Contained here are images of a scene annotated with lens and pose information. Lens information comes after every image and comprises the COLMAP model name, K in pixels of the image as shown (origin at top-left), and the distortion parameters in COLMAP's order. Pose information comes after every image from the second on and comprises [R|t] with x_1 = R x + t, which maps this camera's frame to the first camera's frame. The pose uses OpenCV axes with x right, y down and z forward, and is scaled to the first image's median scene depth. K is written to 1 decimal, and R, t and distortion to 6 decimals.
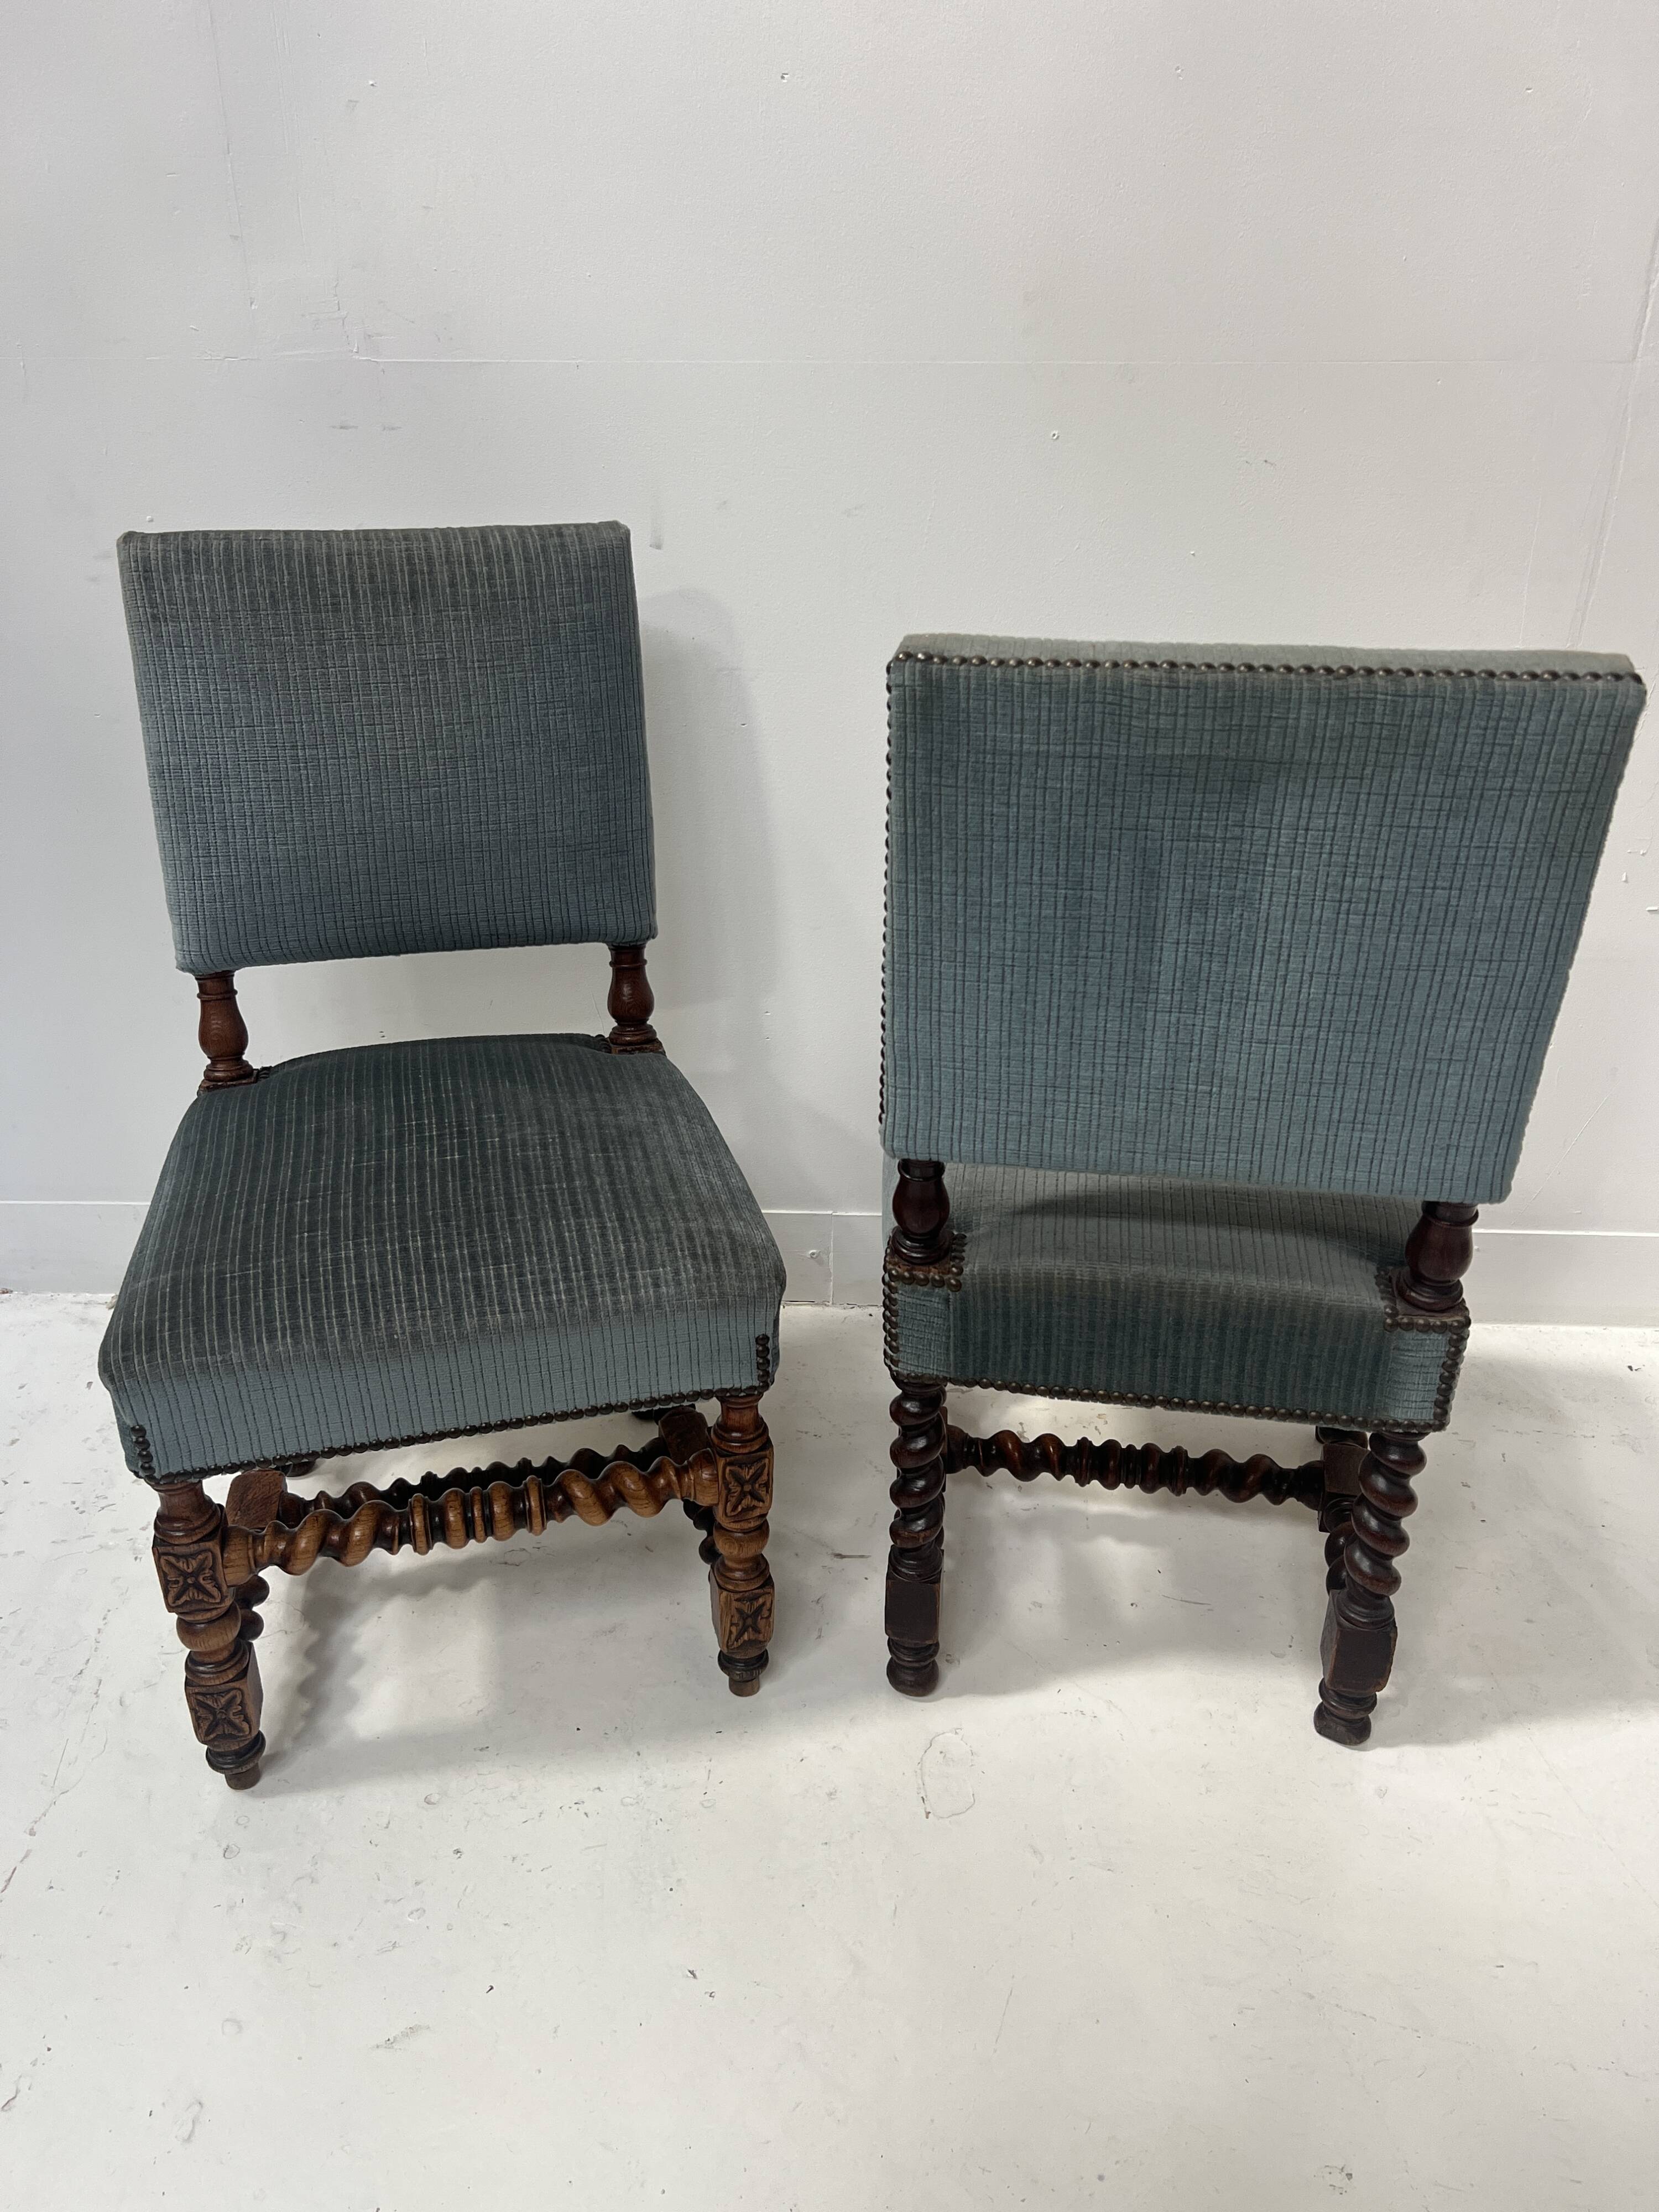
lens RADIAL K [[1667.2, 0, 820.5], [0, 1667.2, 1121.9], [0, 0, 1]] dist [0.050965, -0.056322]
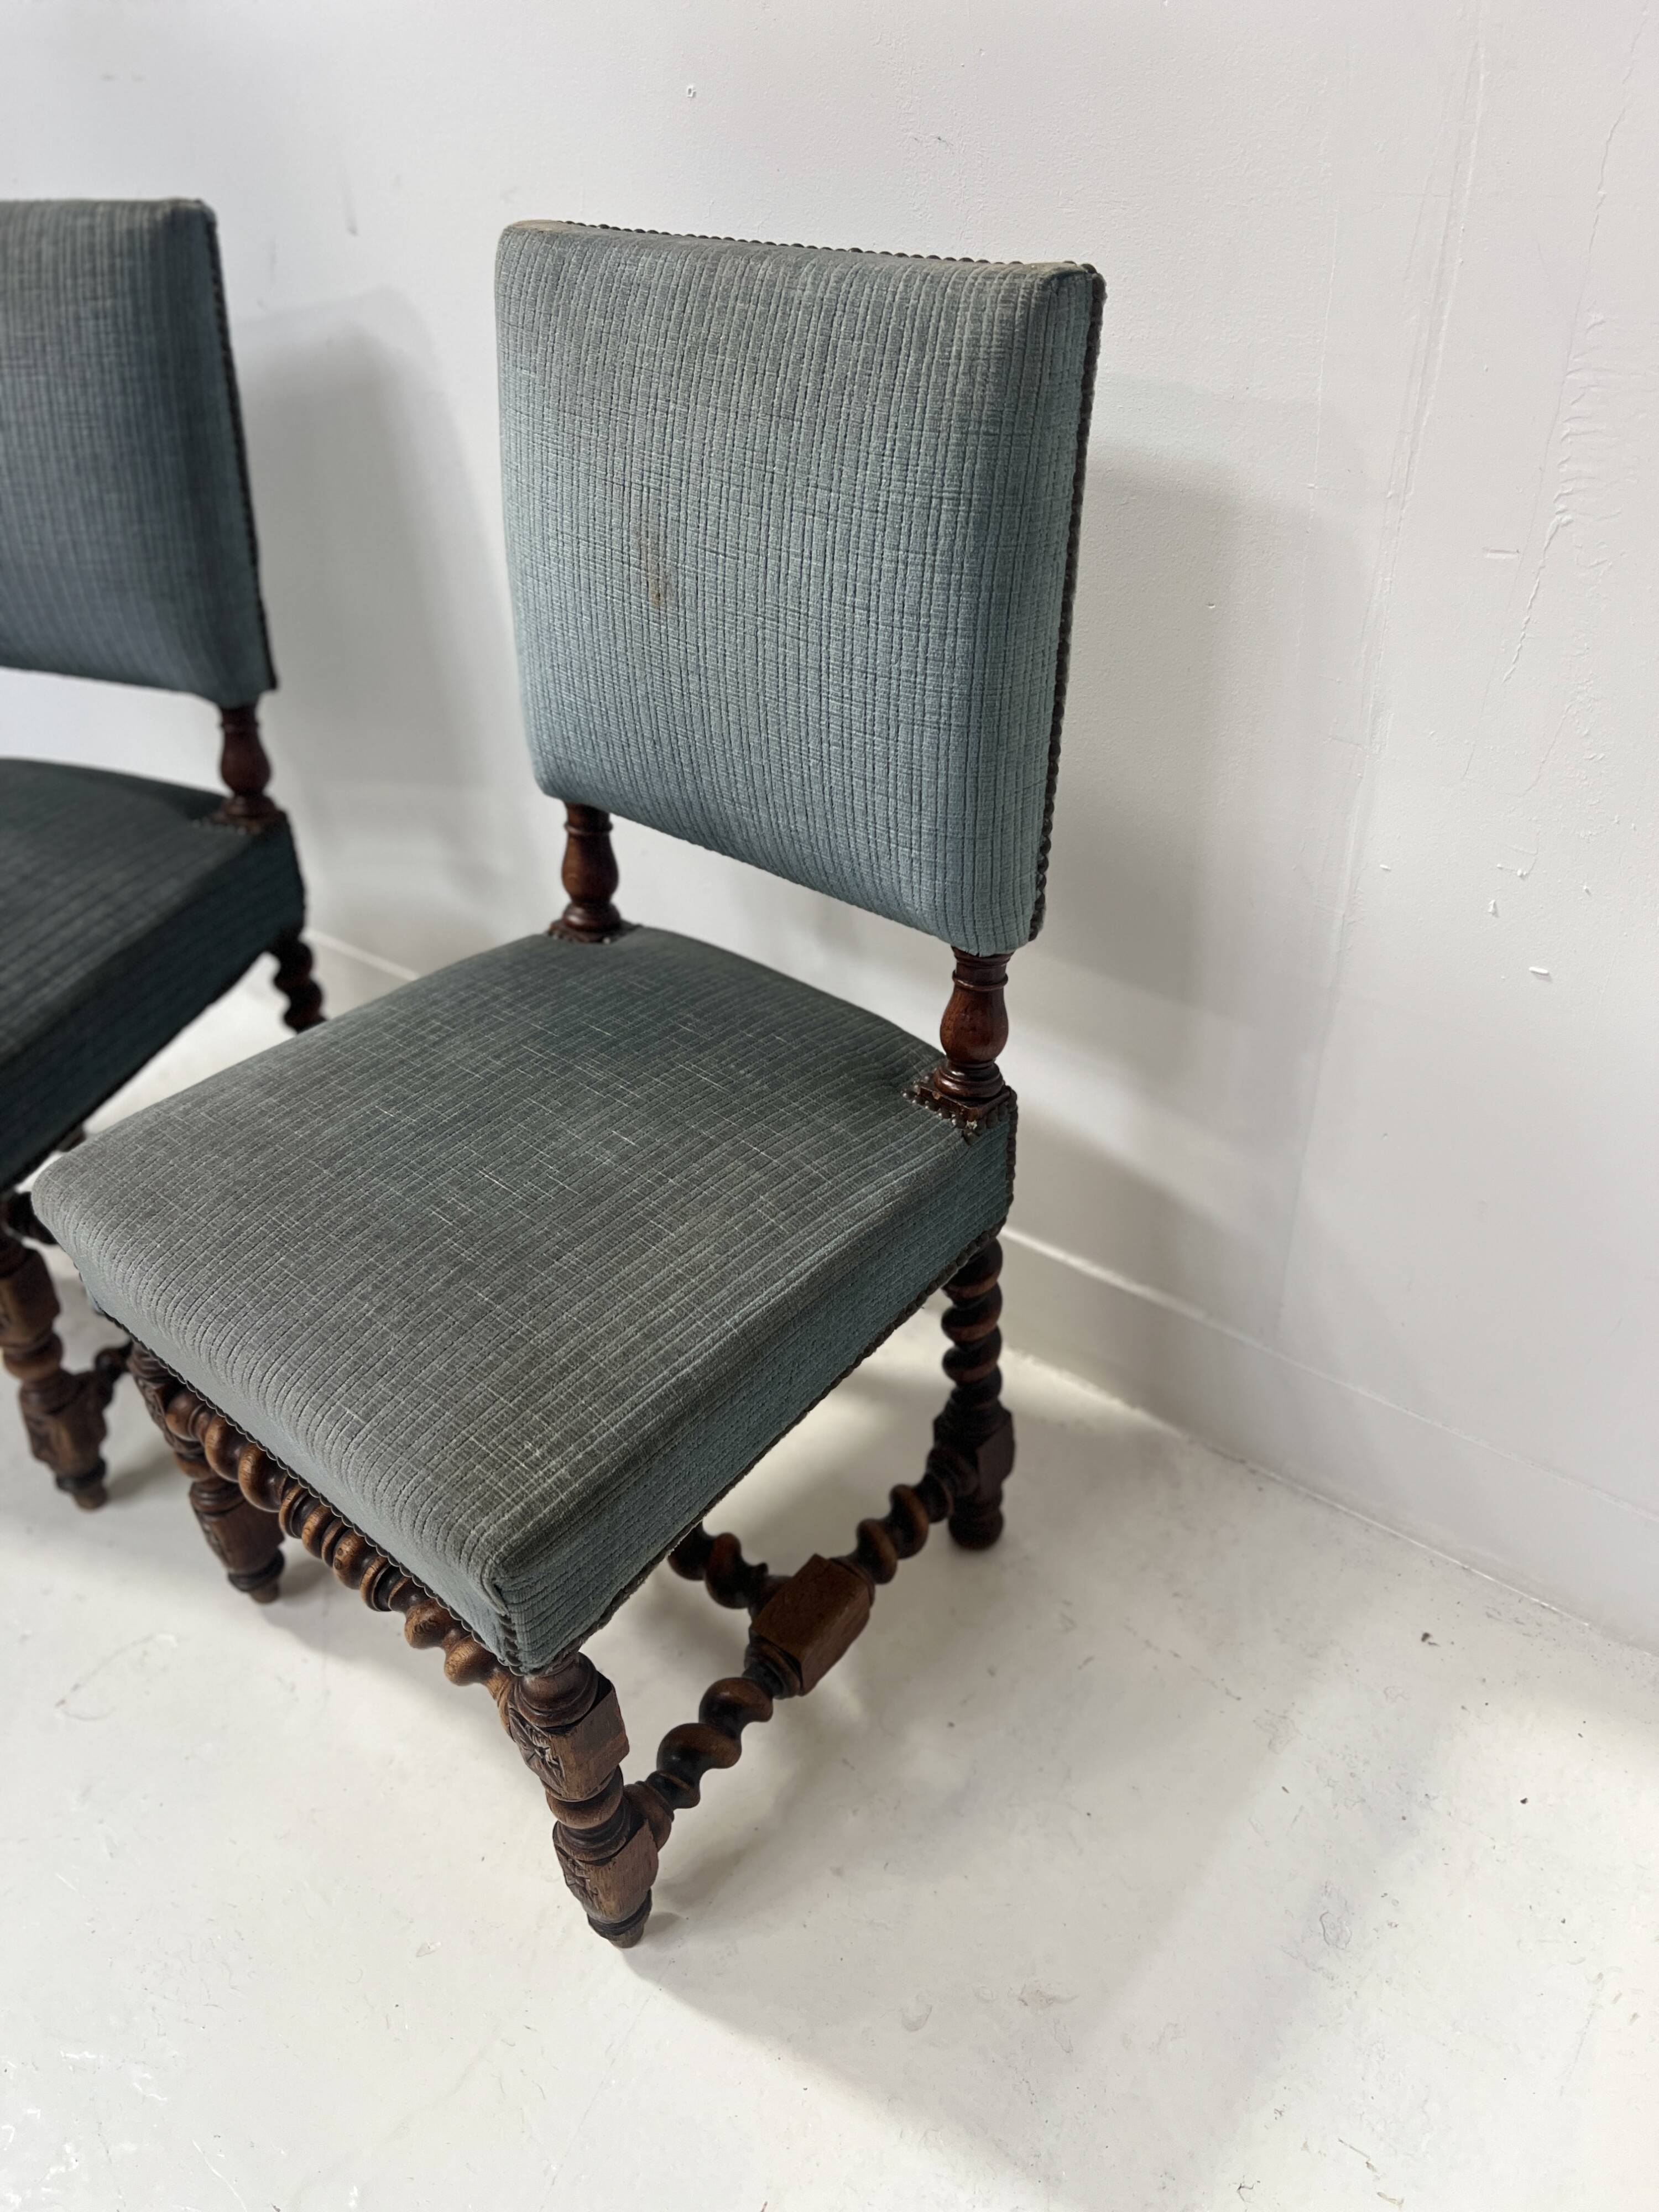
lens RADIAL K [[1667.2, 0, 825.5], [0, 1667.2, 1121.0], [0, 0, 1]] dist [0.050965, -0.056322]
pose [[0.815037, 0.308249, -0.490609, 0.752567], [-0.220852, 0.948093, 0.228790, -0.197489], [0.535667, -0.078120, 0.840808, 0.457413]]
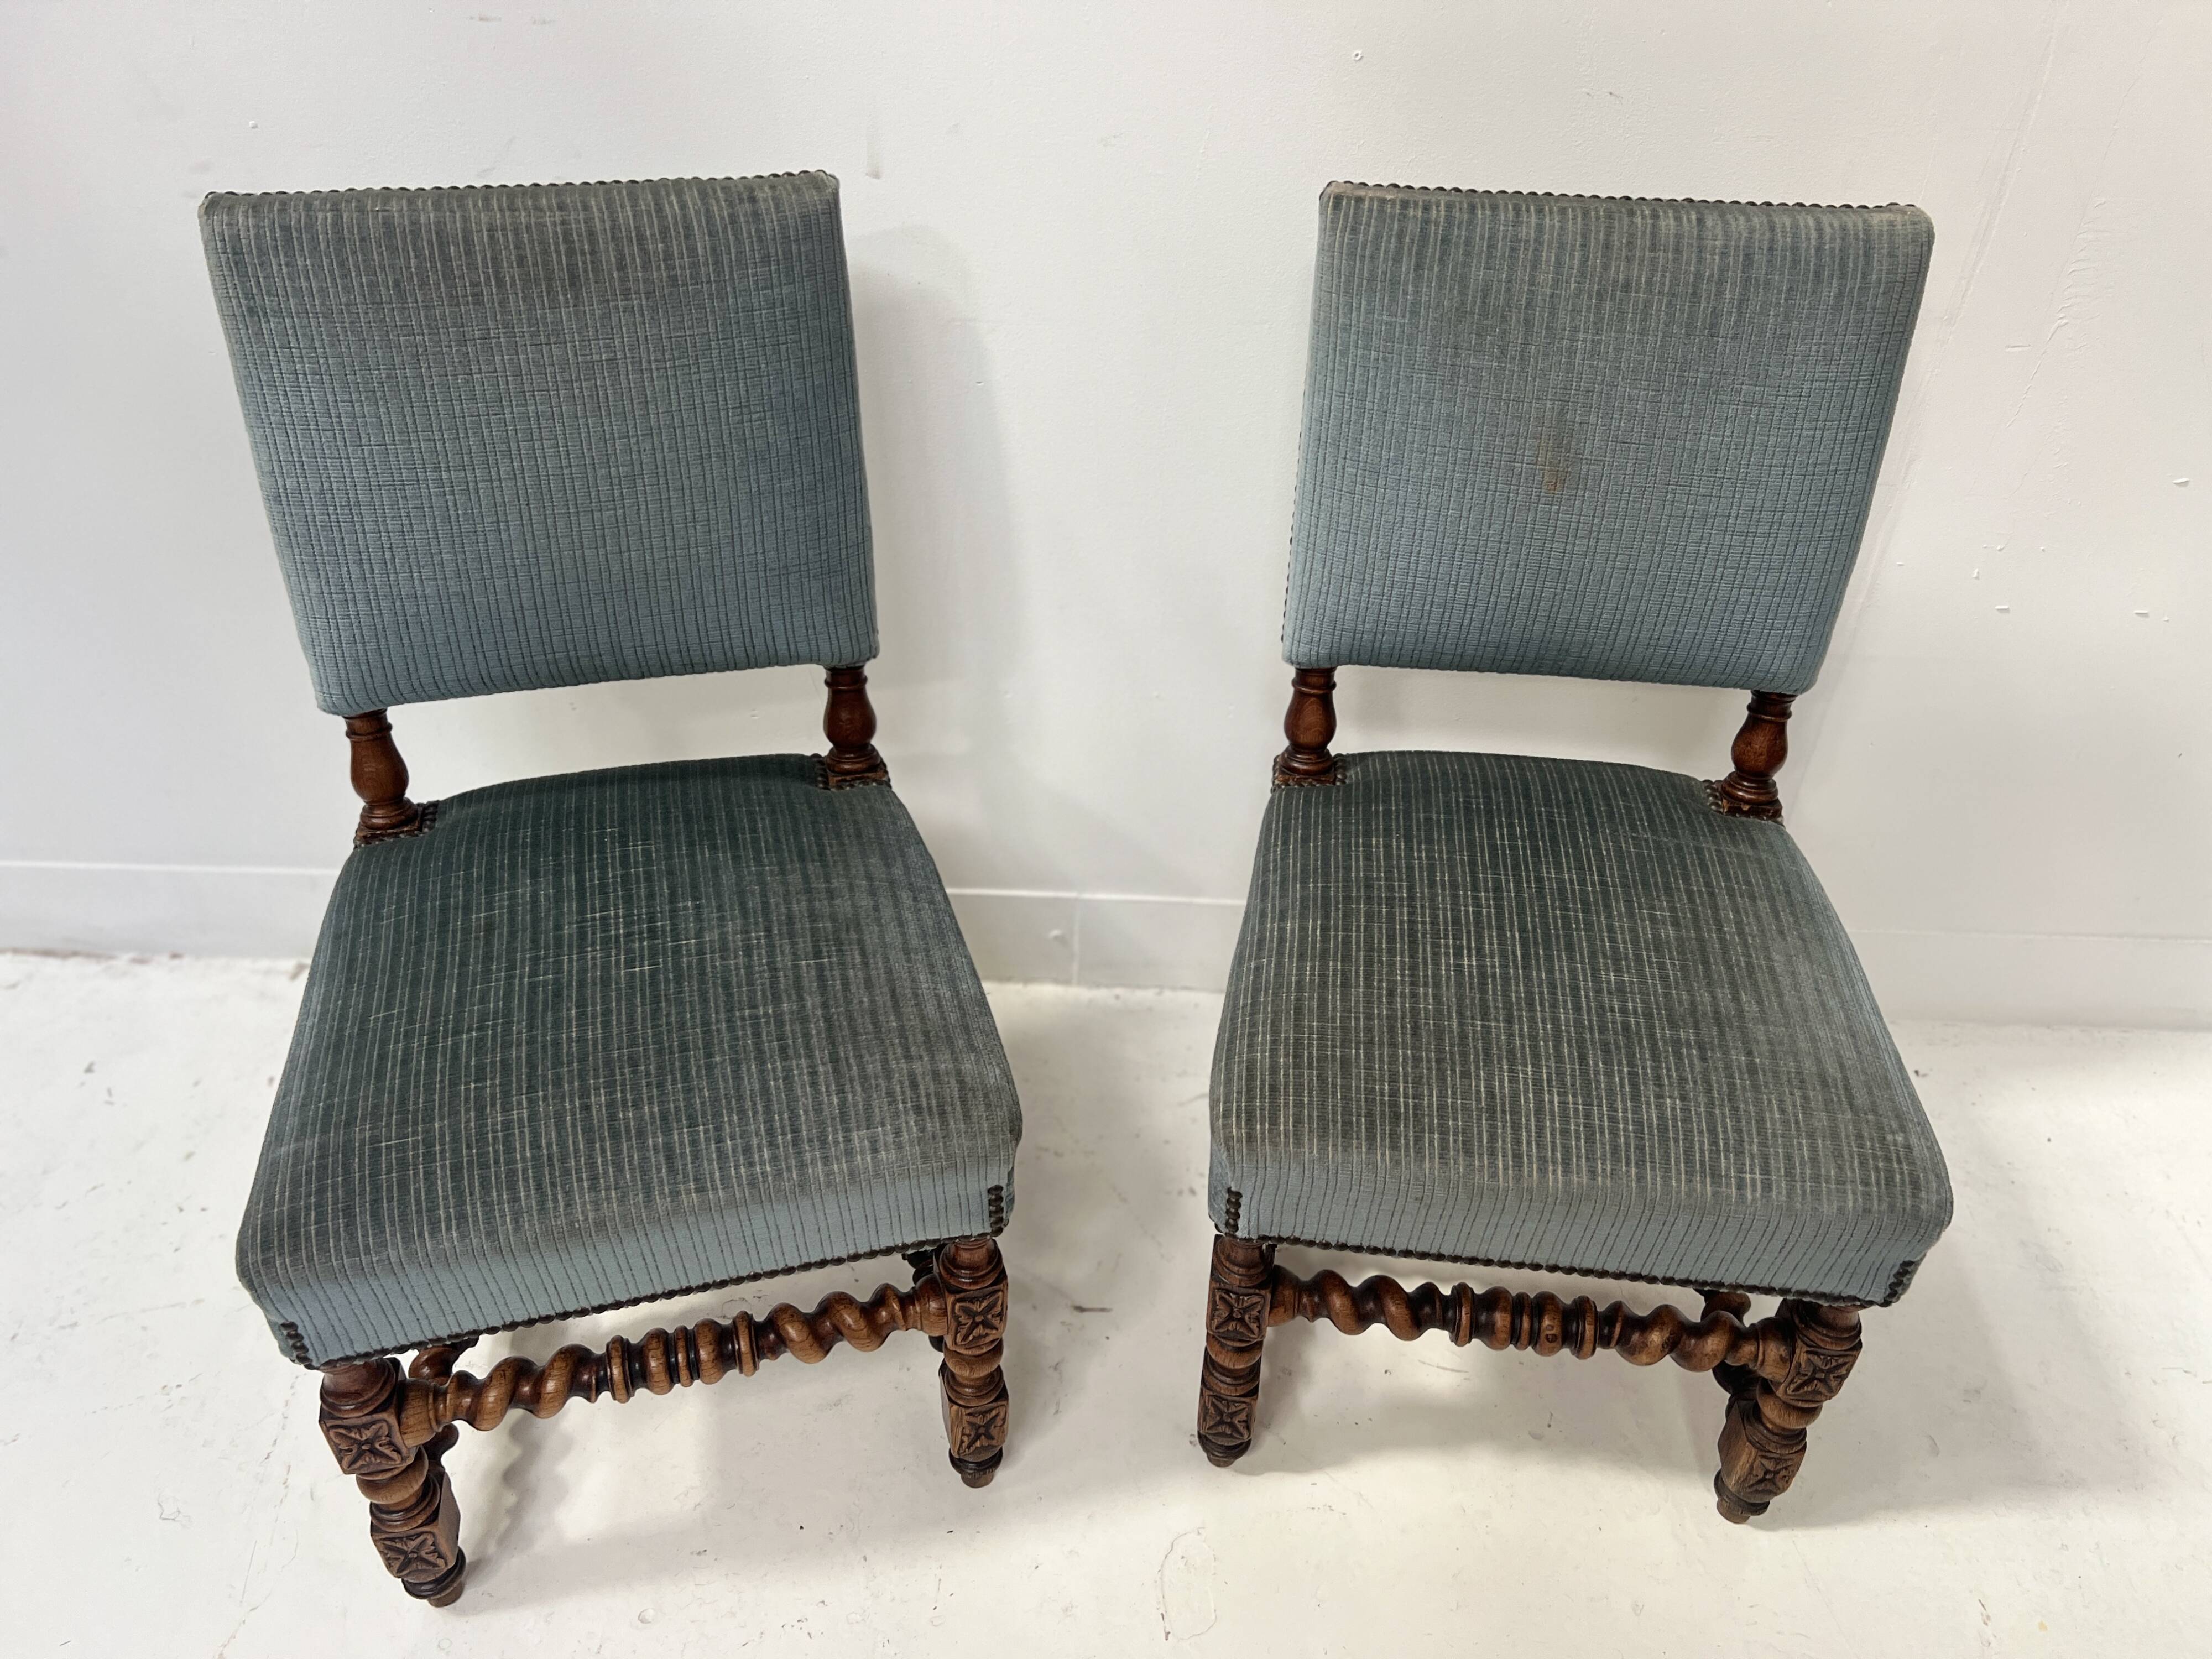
lens RADIAL K [[1667.2, 0, 1111.1], [0, 1667.2, 836.7], [0, 0, 1]] dist [0.050965, -0.056322]
pose [[0.999609, 0.011360, 0.025532, 0.002144], [-0.015936, 0.982249, 0.186903, -0.210051], [-0.022955, -0.187236, 0.982047, 0.141590]]
